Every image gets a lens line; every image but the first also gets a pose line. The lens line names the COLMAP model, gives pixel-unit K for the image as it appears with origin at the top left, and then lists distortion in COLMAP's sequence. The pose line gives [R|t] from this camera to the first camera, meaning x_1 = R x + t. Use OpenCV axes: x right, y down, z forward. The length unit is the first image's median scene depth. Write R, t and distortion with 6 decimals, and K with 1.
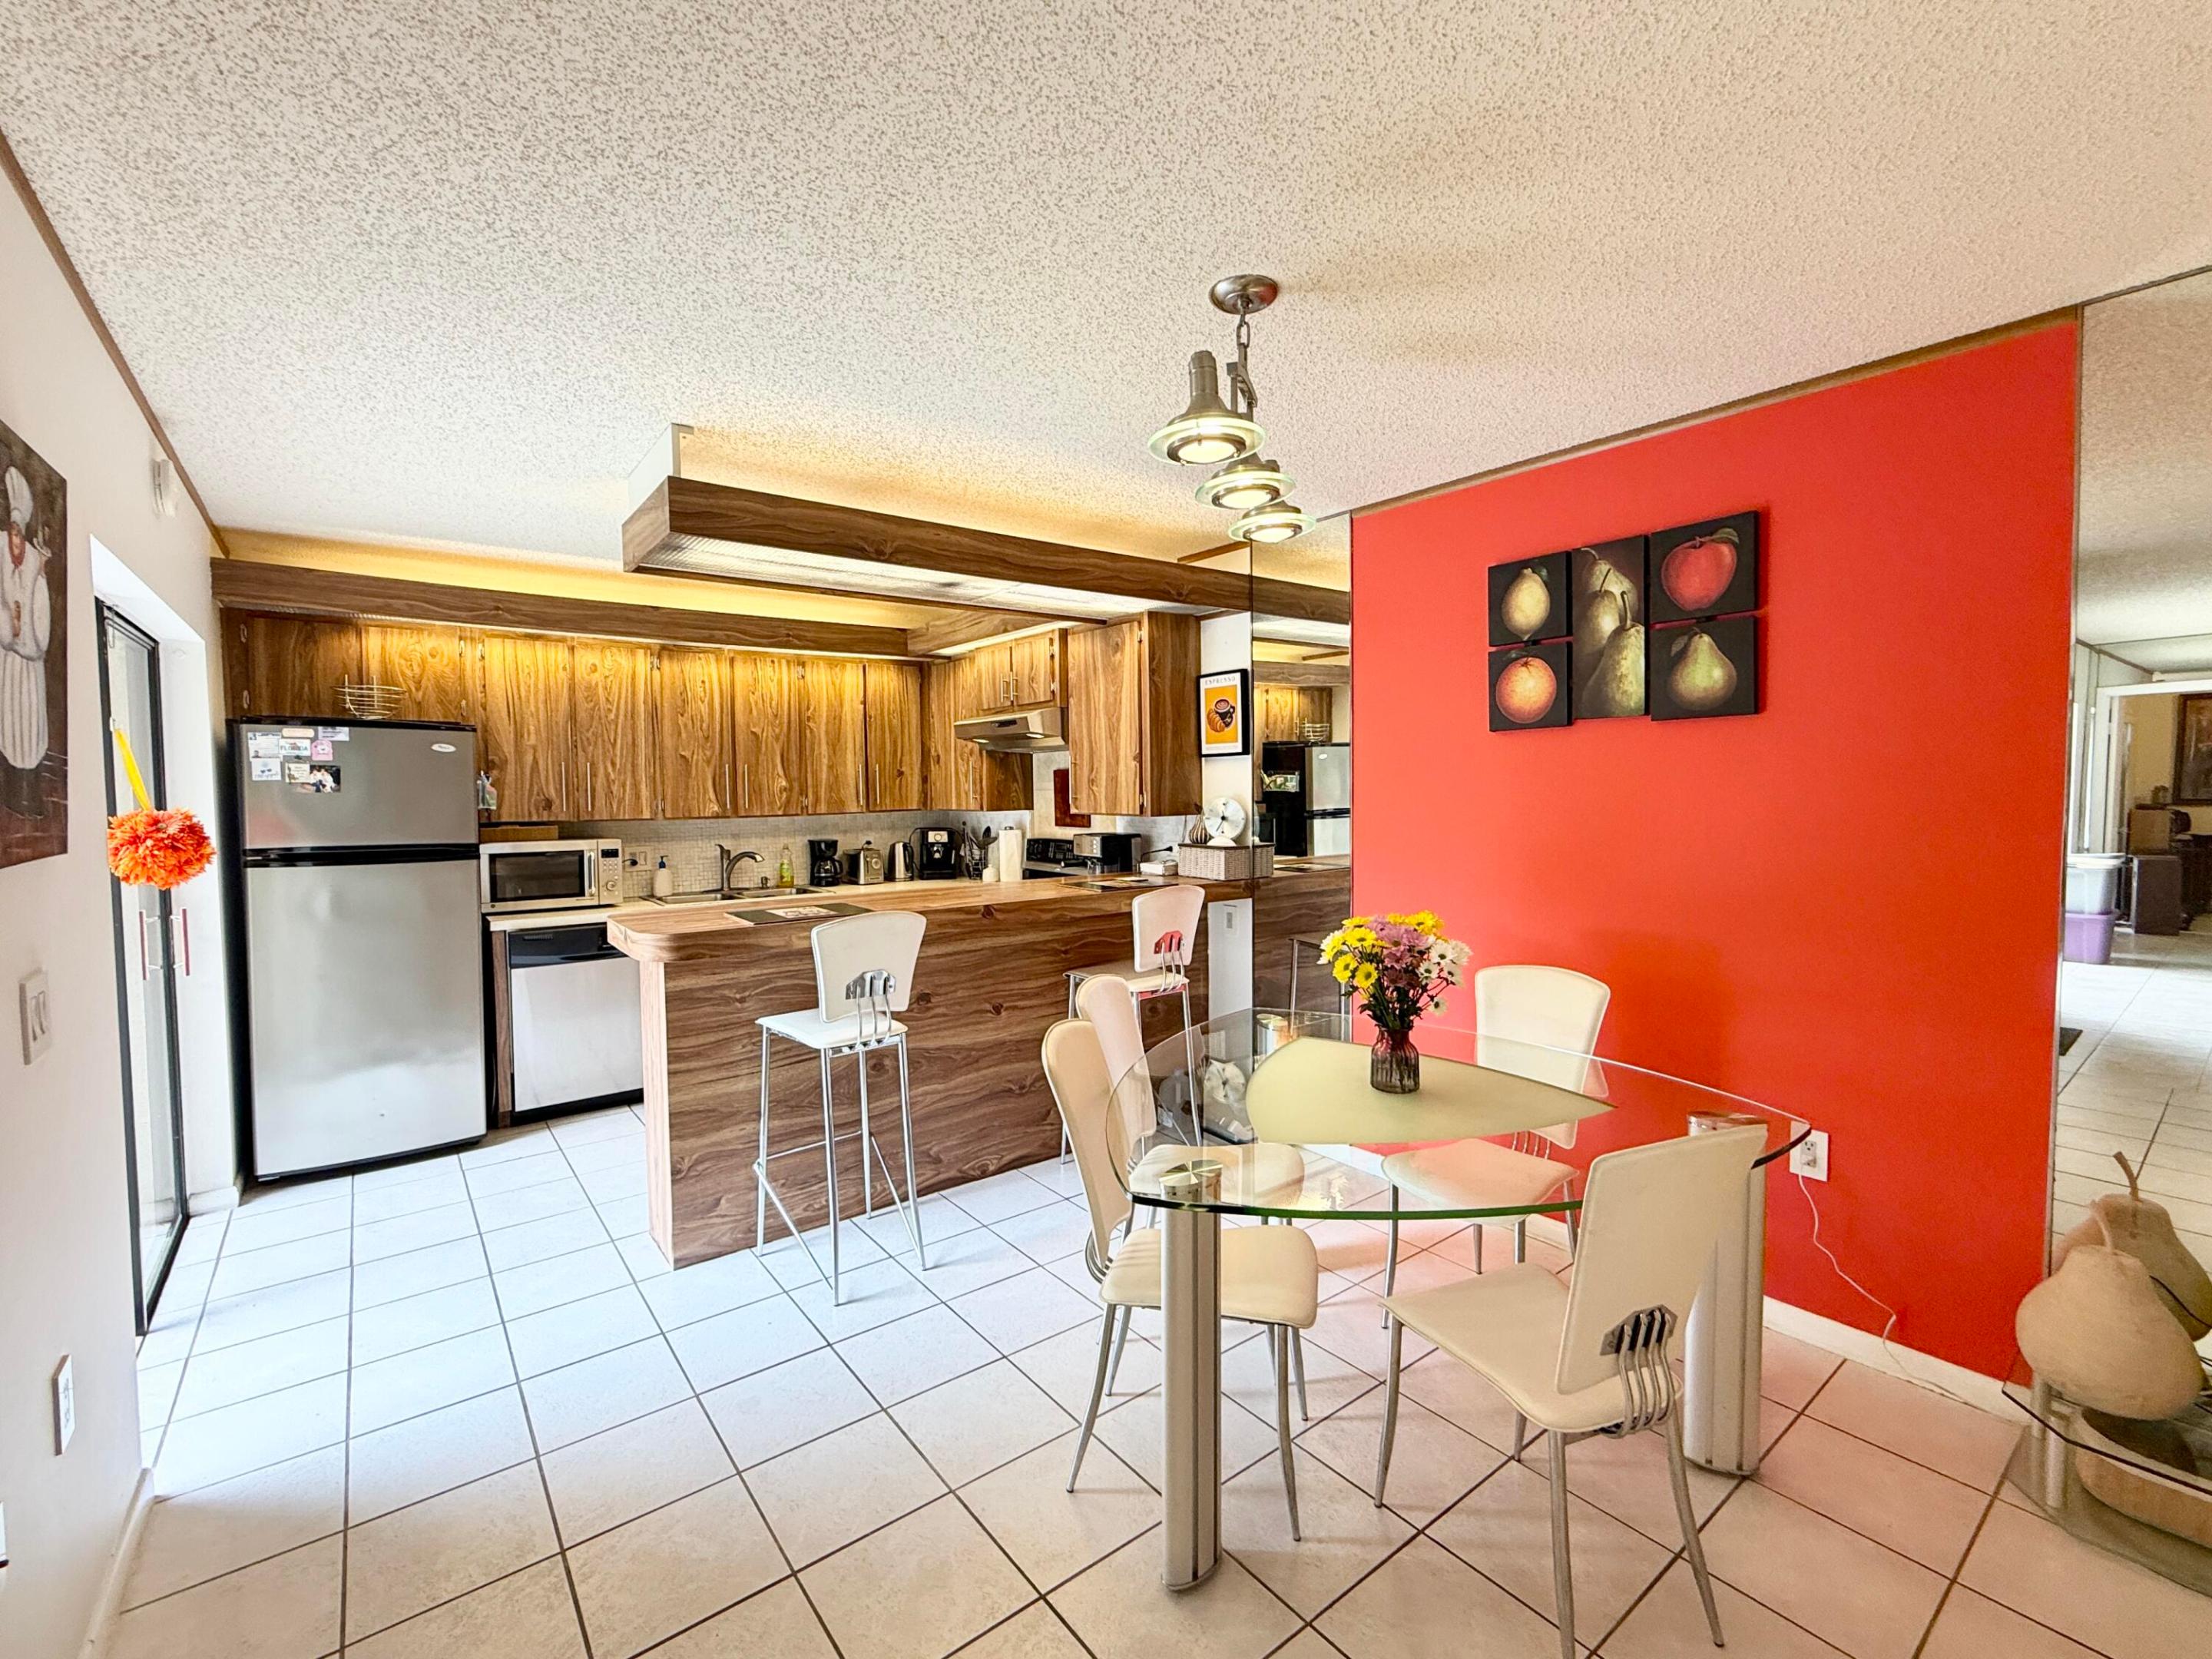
lens RADIAL K [[962.1, 0, 1103.2], [0, 962.1, 826.2], [0, 0, 1]] dist [-0.001599, 0.000000]
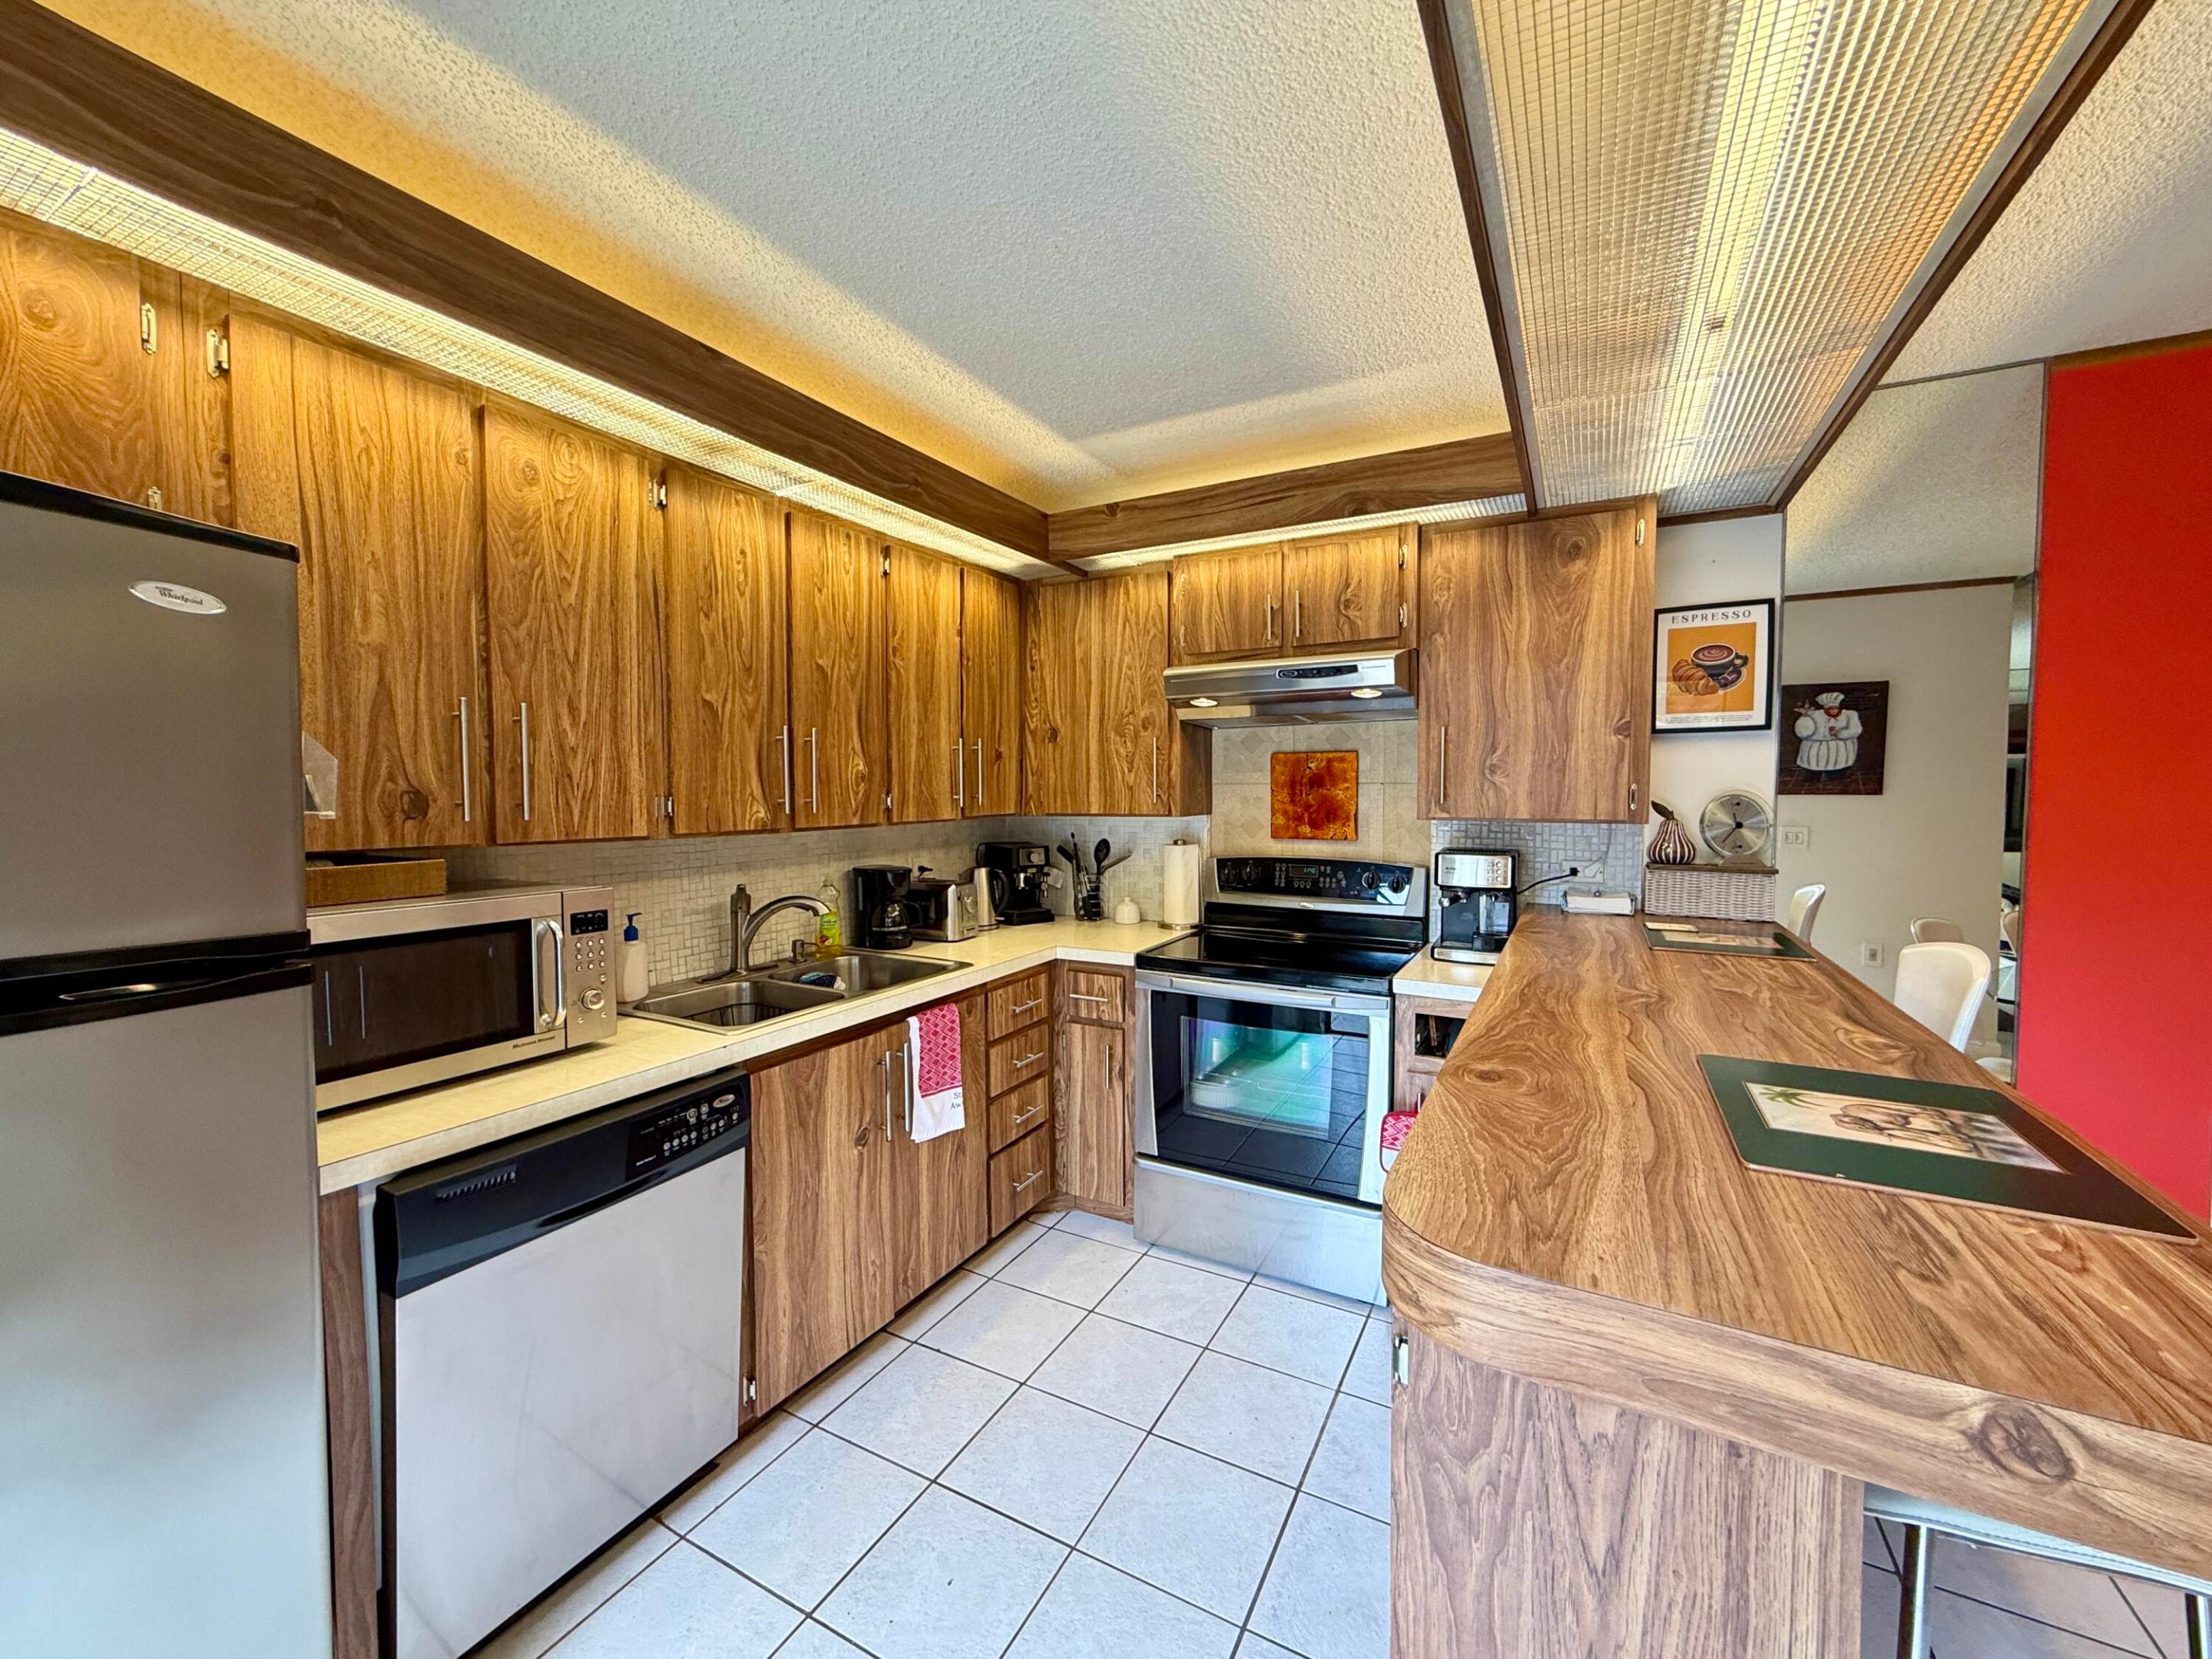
lens RADIAL K [[881.3, 0, 1098.0], [0, 881.3, 826.0], [0, 0, 1]] dist [-0.000506, 0.000023]
pose [[0.915628, -0.009471, 0.401915, -0.527323], [0.010705, 0.999942, -0.000823, -0.012146], [-0.401884, 0.005056, 0.915677, 0.638336]]
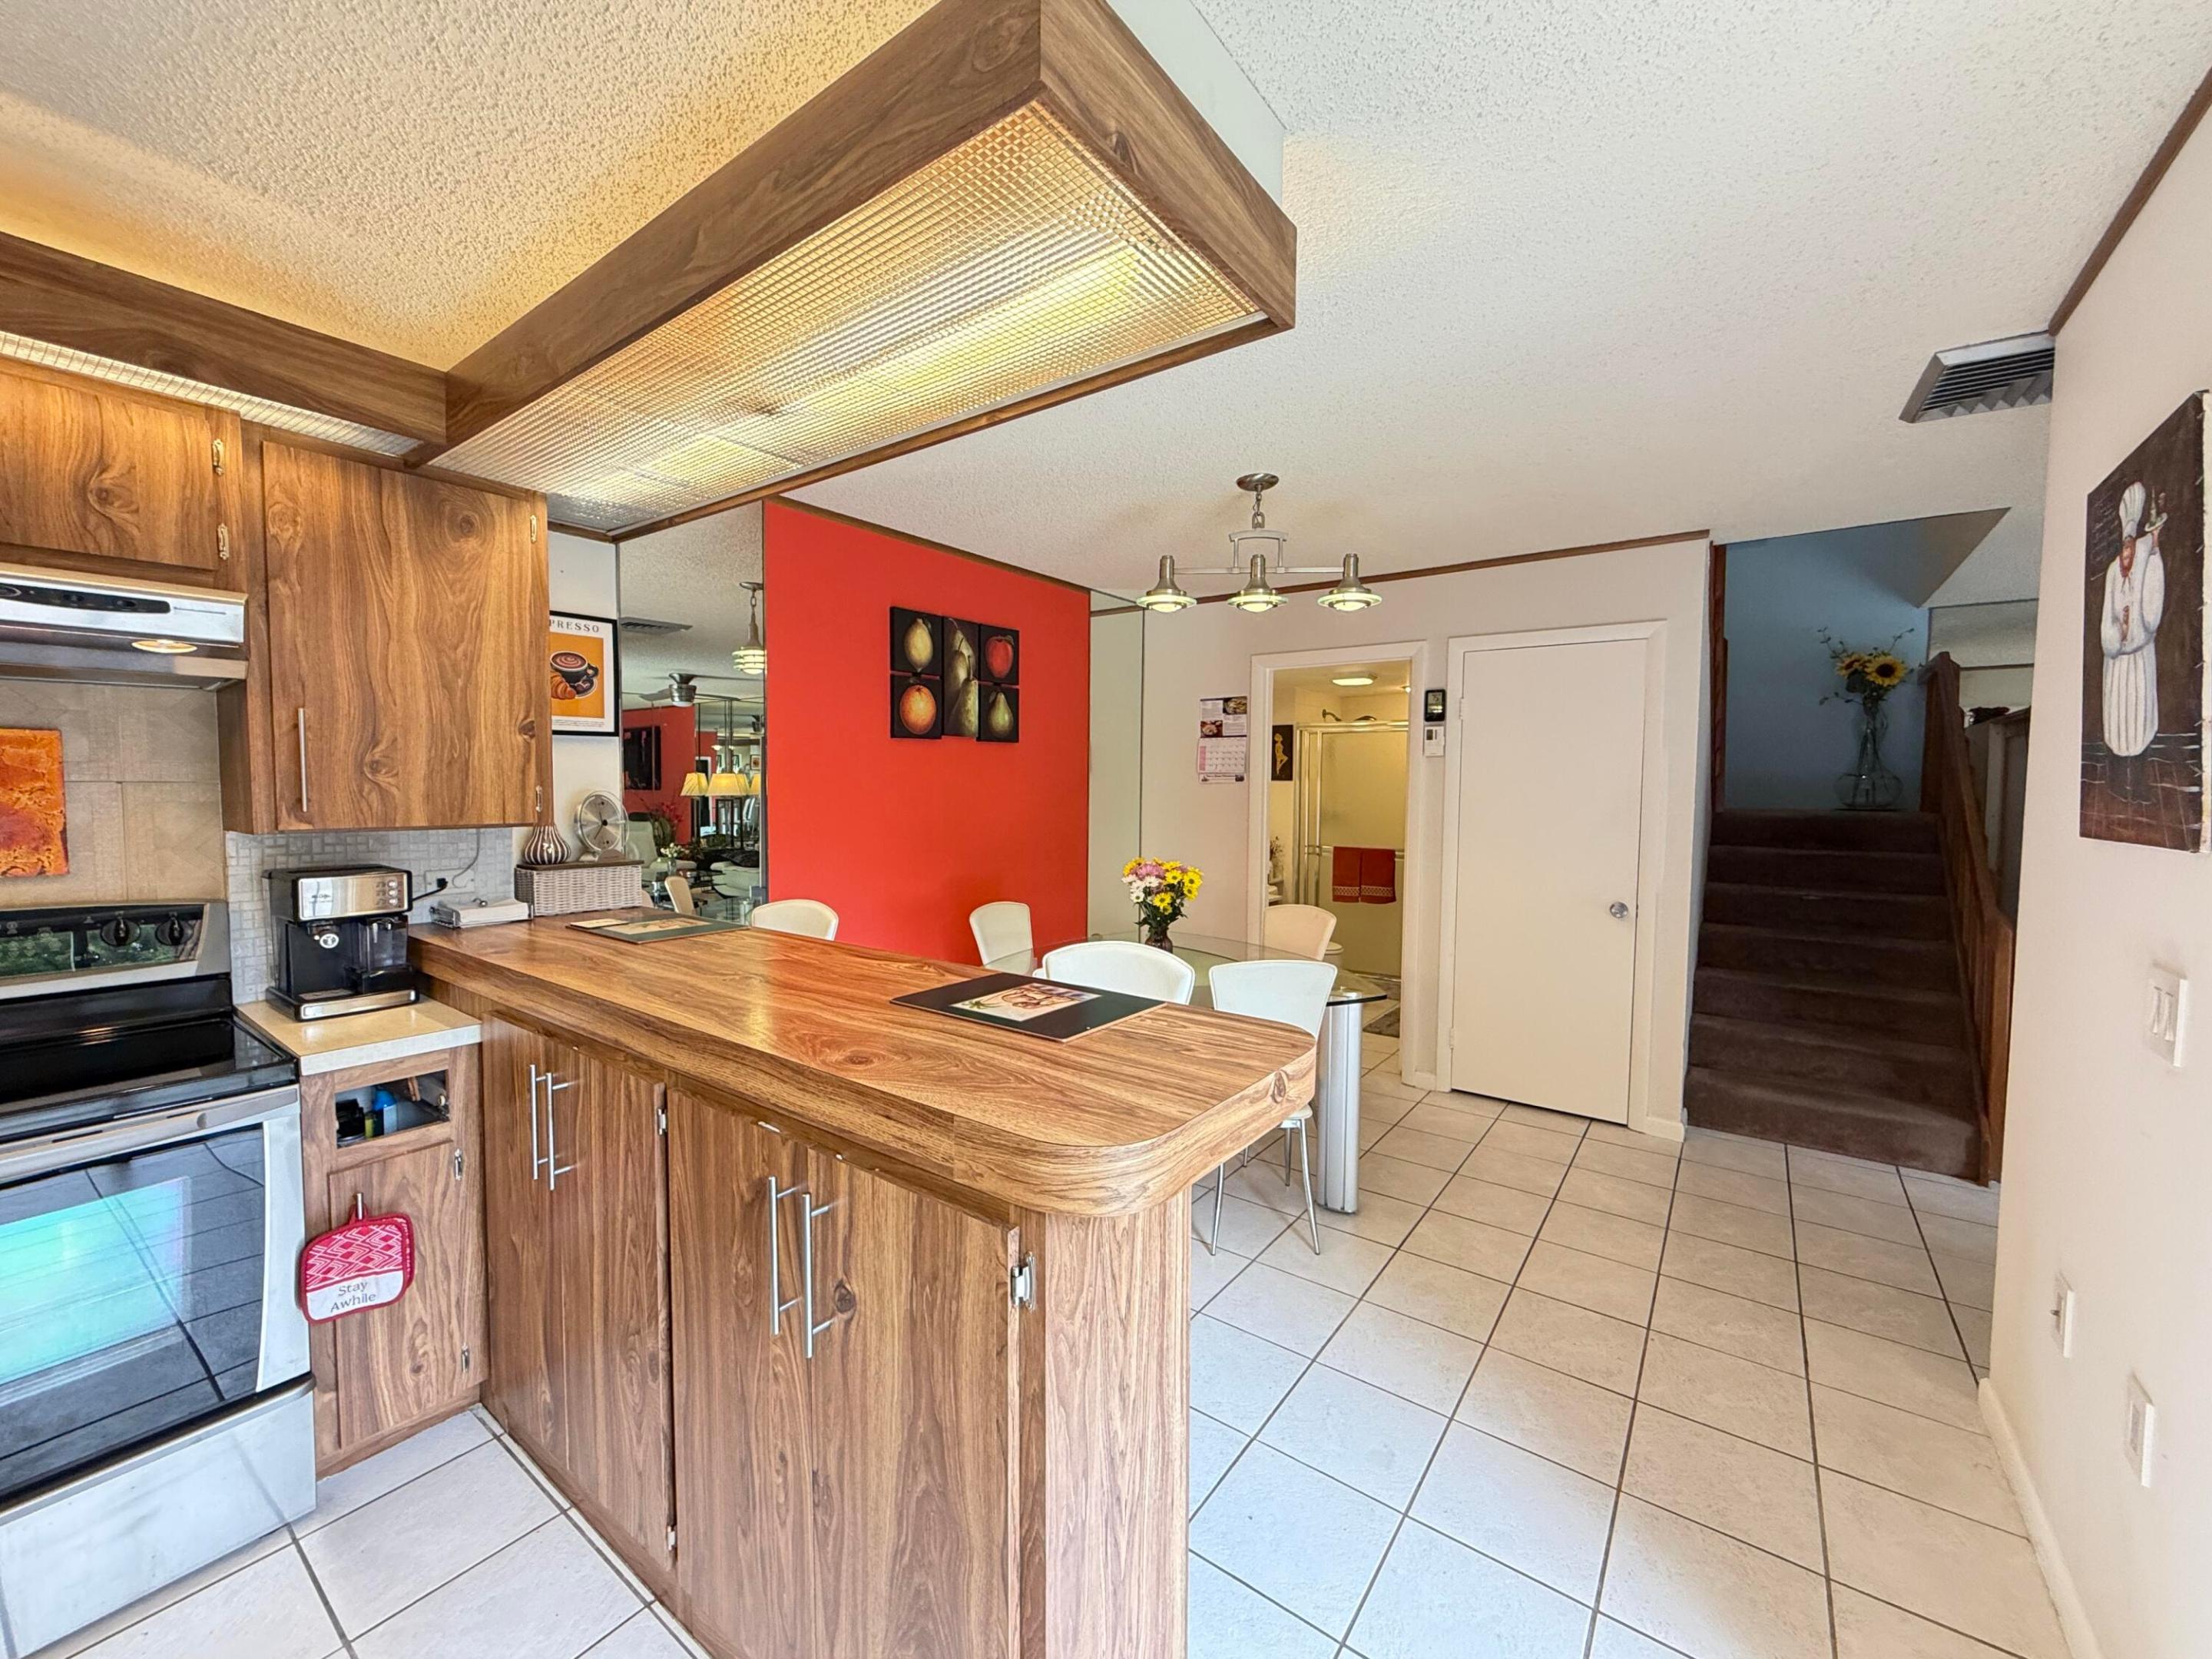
lens RADIAL K [[881.3, 0, 1099.6], [0, 881.3, 826.3], [0, 0, 1]] dist [-0.000506, 0.000023]
pose [[-0.276263, -0.041567, 0.960183, -0.620585], [0.037896, 0.997816, 0.054099, -0.027771], [-0.960335, 0.051333, -0.274084, 0.842437]]
